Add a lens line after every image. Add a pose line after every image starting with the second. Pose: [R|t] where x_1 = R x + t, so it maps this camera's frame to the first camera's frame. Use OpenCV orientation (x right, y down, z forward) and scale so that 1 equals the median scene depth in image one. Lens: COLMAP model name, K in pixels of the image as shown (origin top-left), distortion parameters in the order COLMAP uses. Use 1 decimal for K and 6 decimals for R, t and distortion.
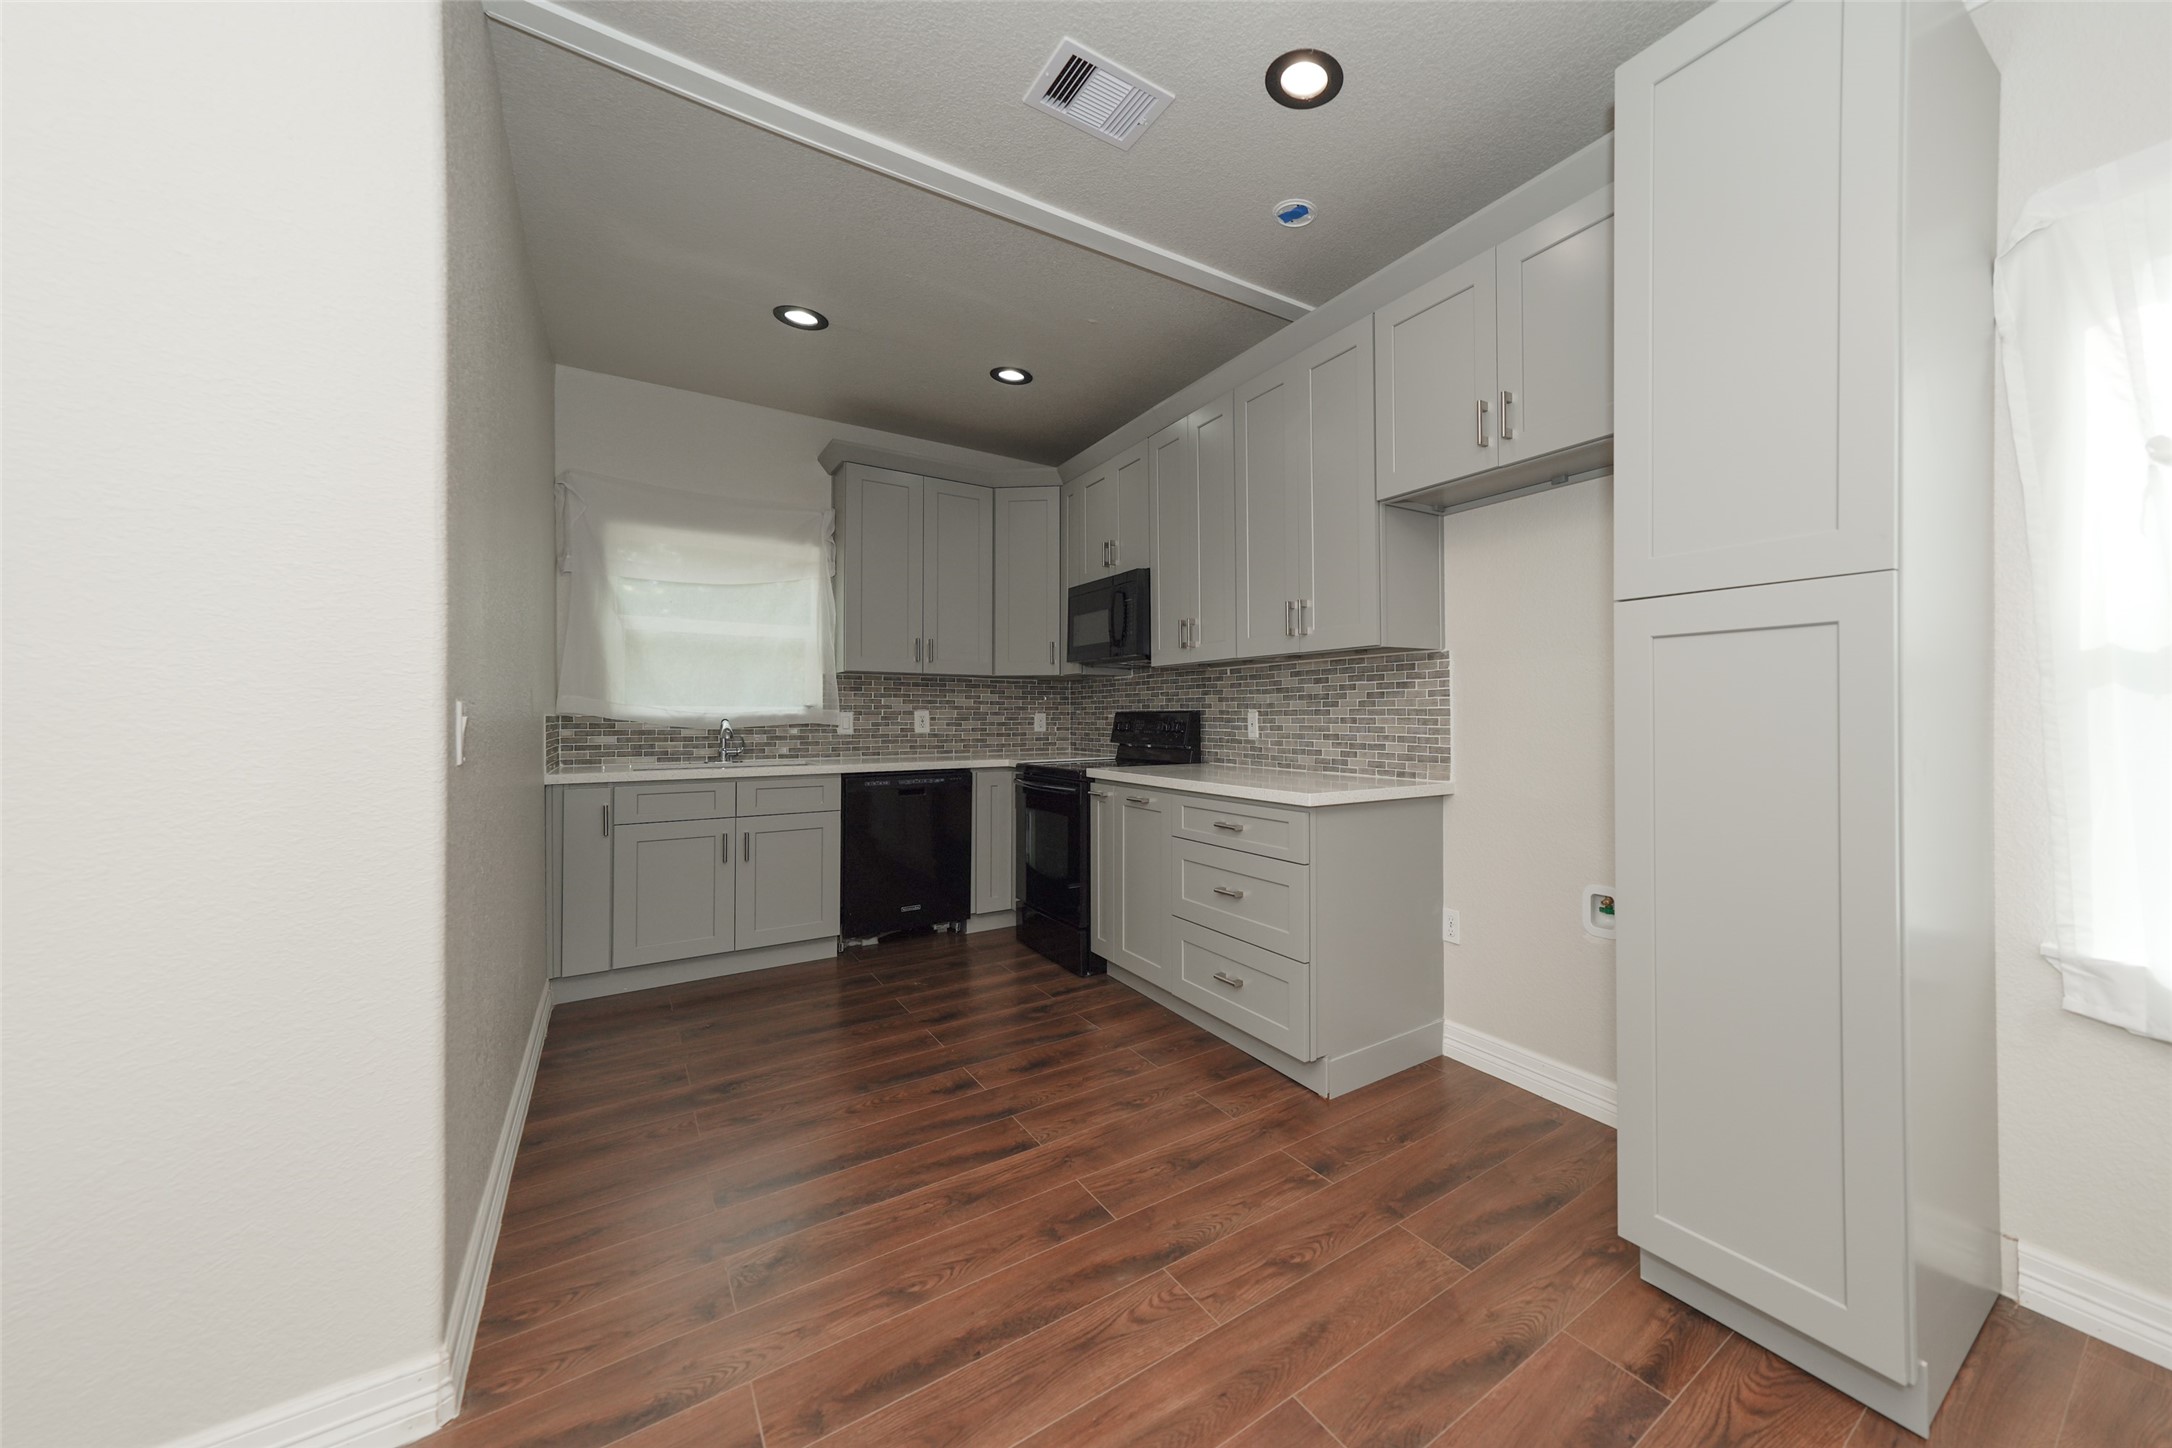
lens RADIAL K [[816.8, 0, 1229.7], [0, 816.8, 721.8], [0, 0, 1]] dist [0.000120, 0.000016]
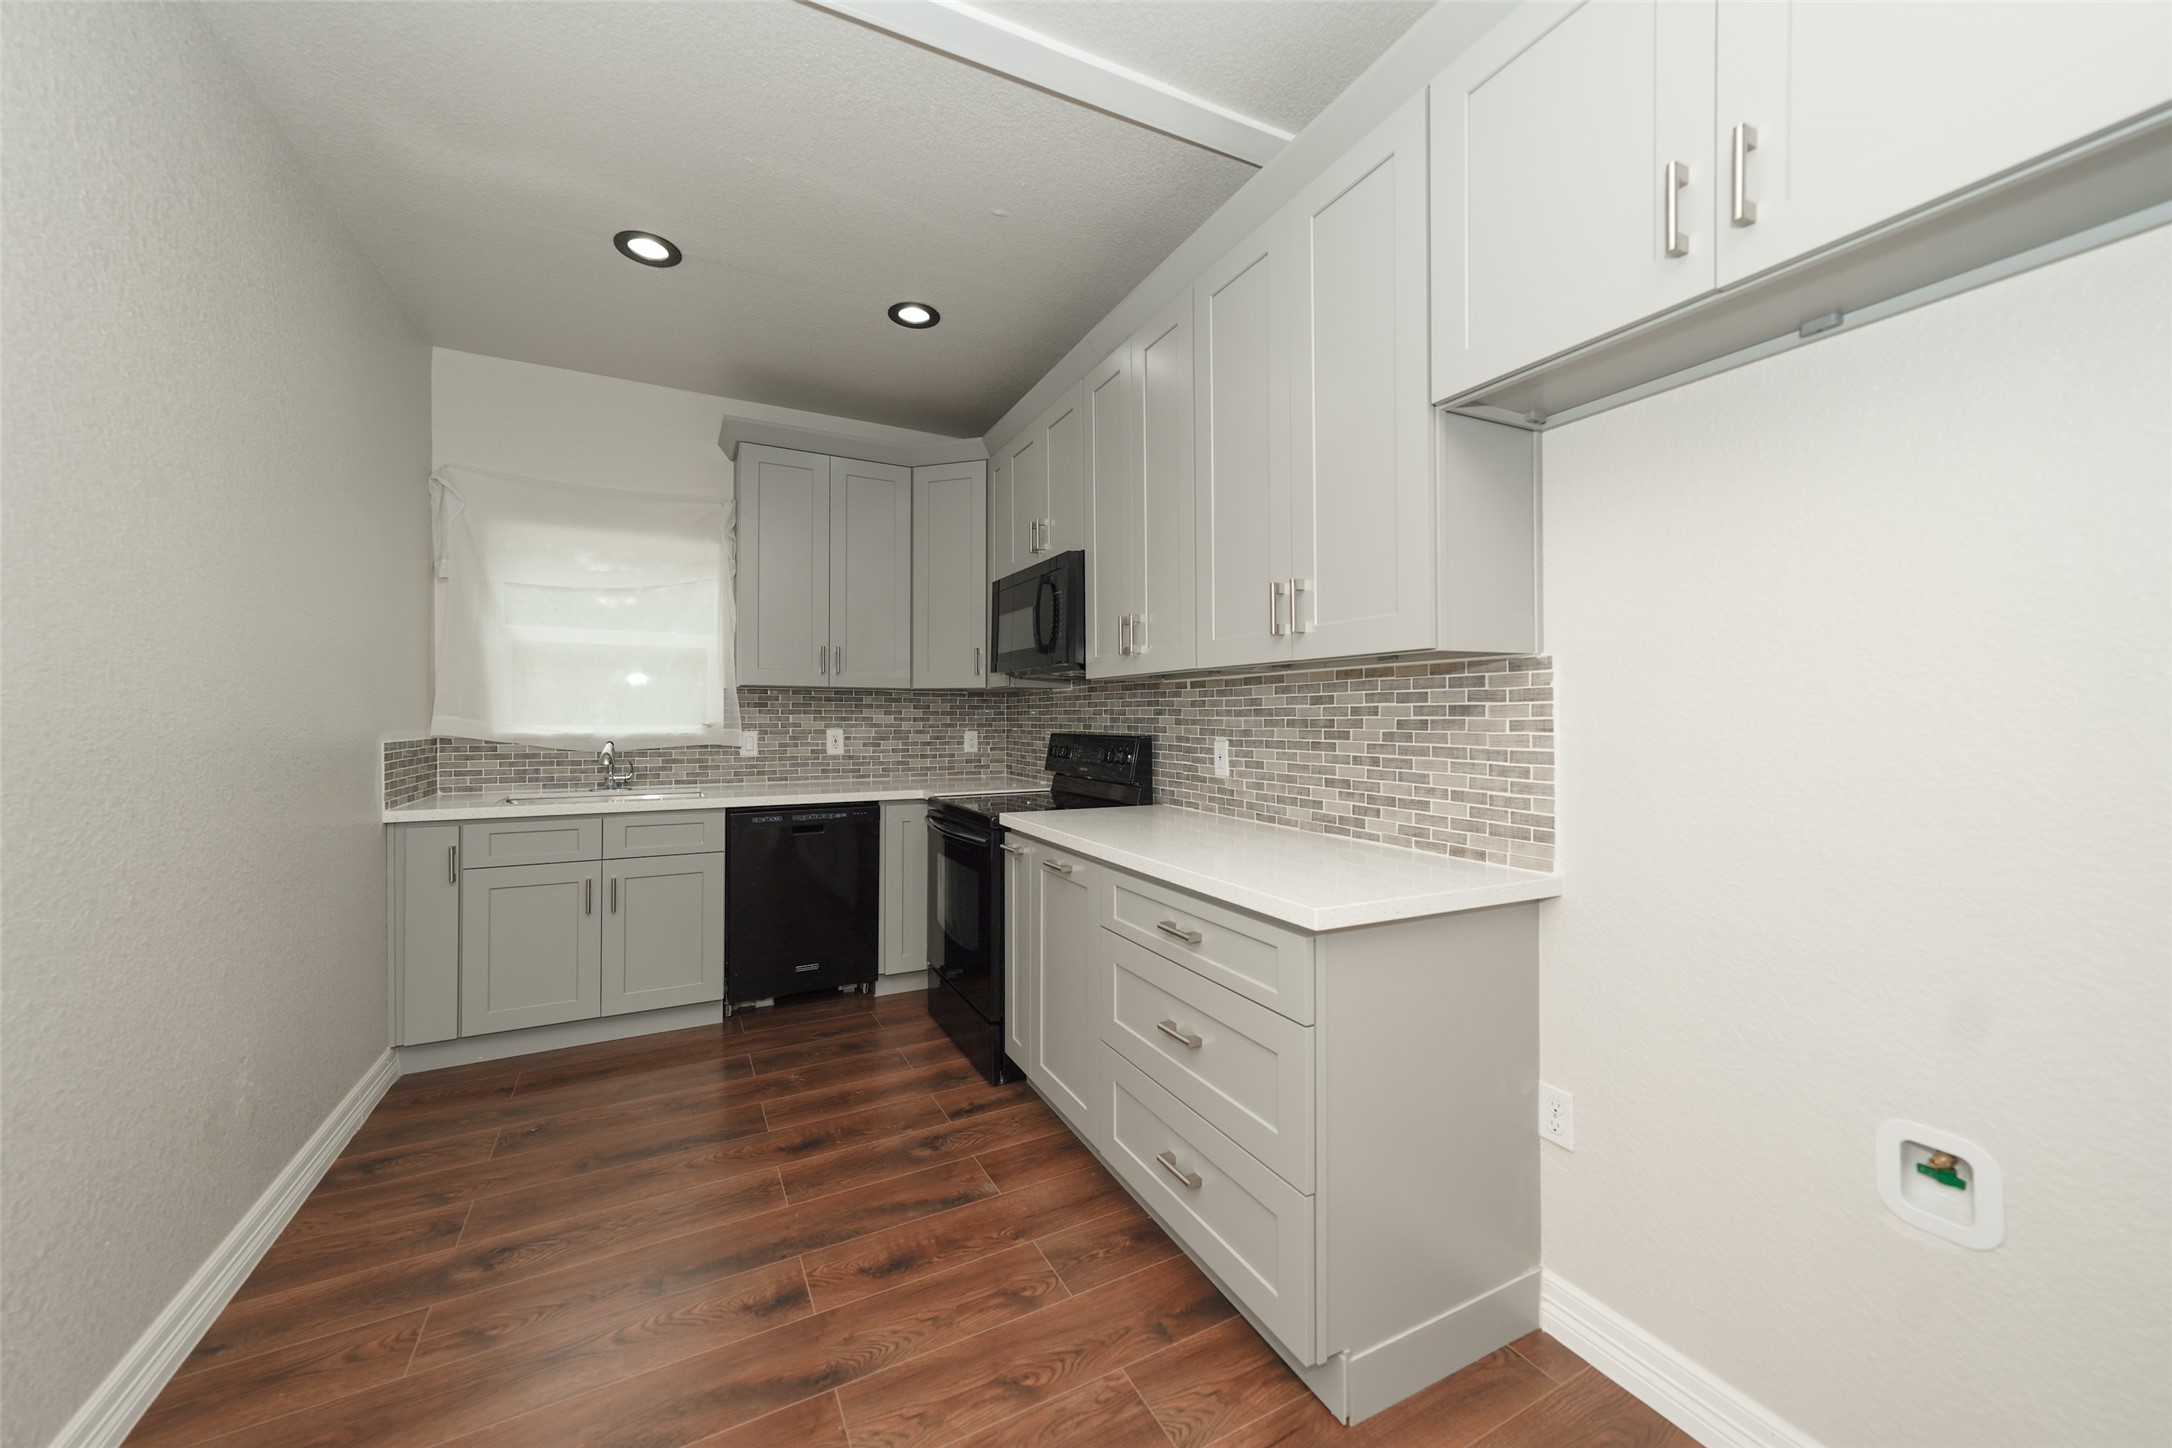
lens RADIAL K [[799.9, 0, 1060.9], [0, 799.9, 722.0], [0, 0, 1]] dist [0.001300, 0.000068]
pose [[0.984600, 0.001801, -0.174815, 0.011198], [-0.001953, 0.999998, -0.000694, -0.025715], [0.174814, 0.001024, 0.984601, 0.246961]]
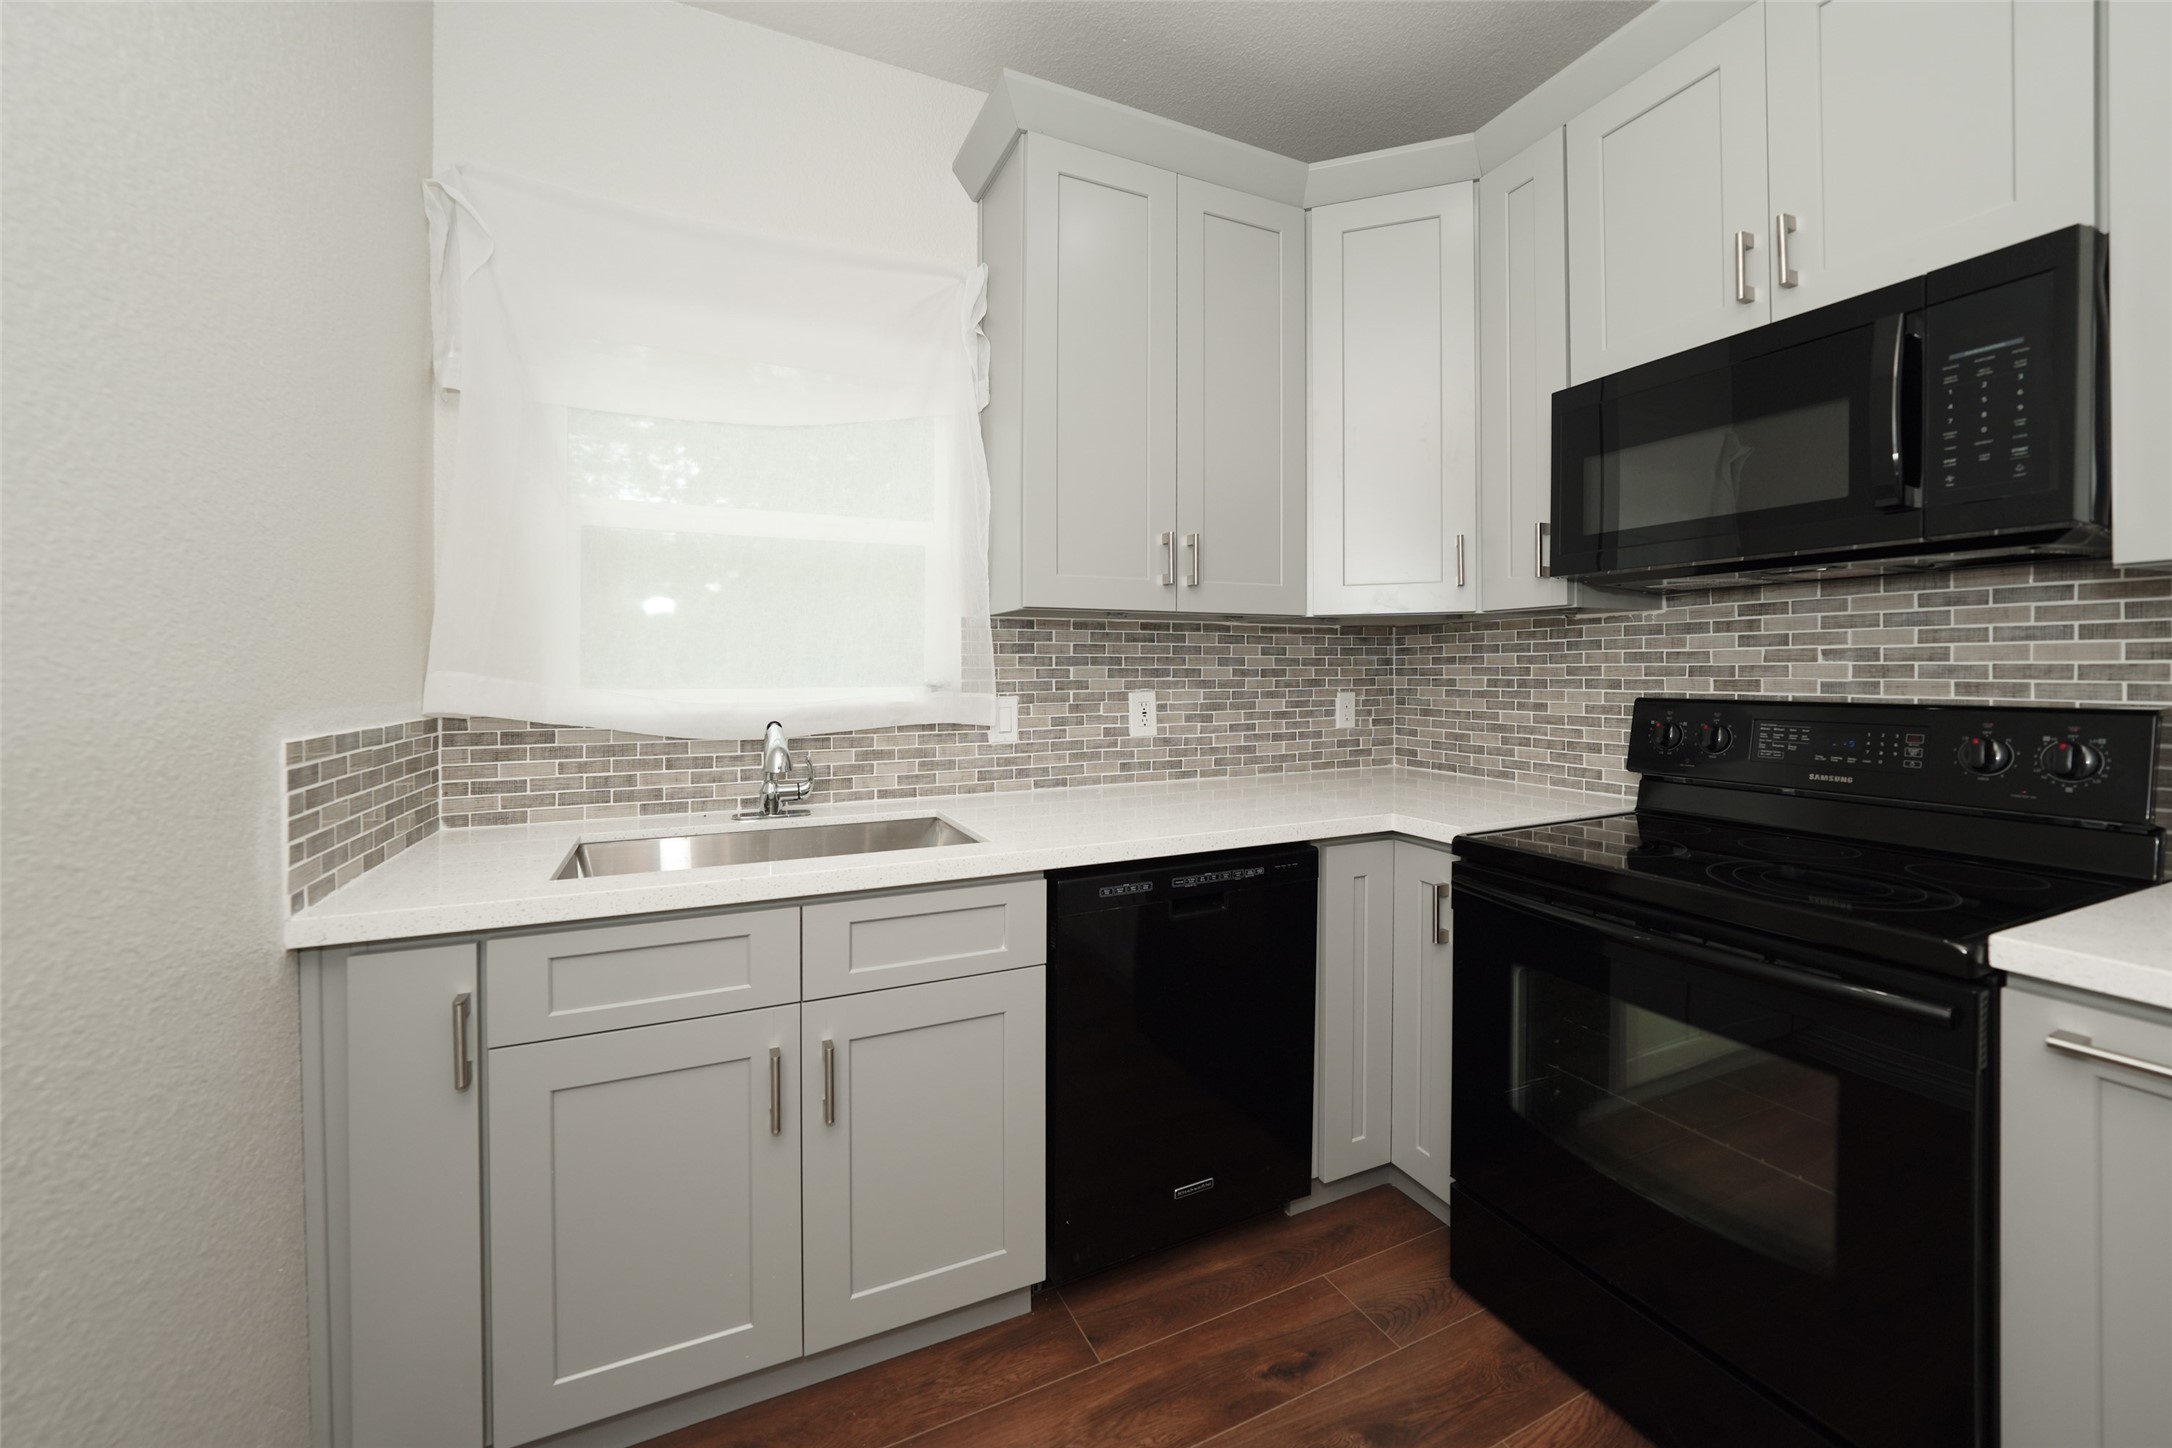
lens RADIAL K [[828.0, 0, 1092.9], [0, 828.0, 673.0], [0, 0, 1]] dist [-0.021838, 0.000120]
pose [[0.982377, -0.005421, -0.186830, -0.381982], [0.004929, 0.999983, -0.003102, -0.028278], [0.186843, 0.002126, 0.982387, 0.621343]]
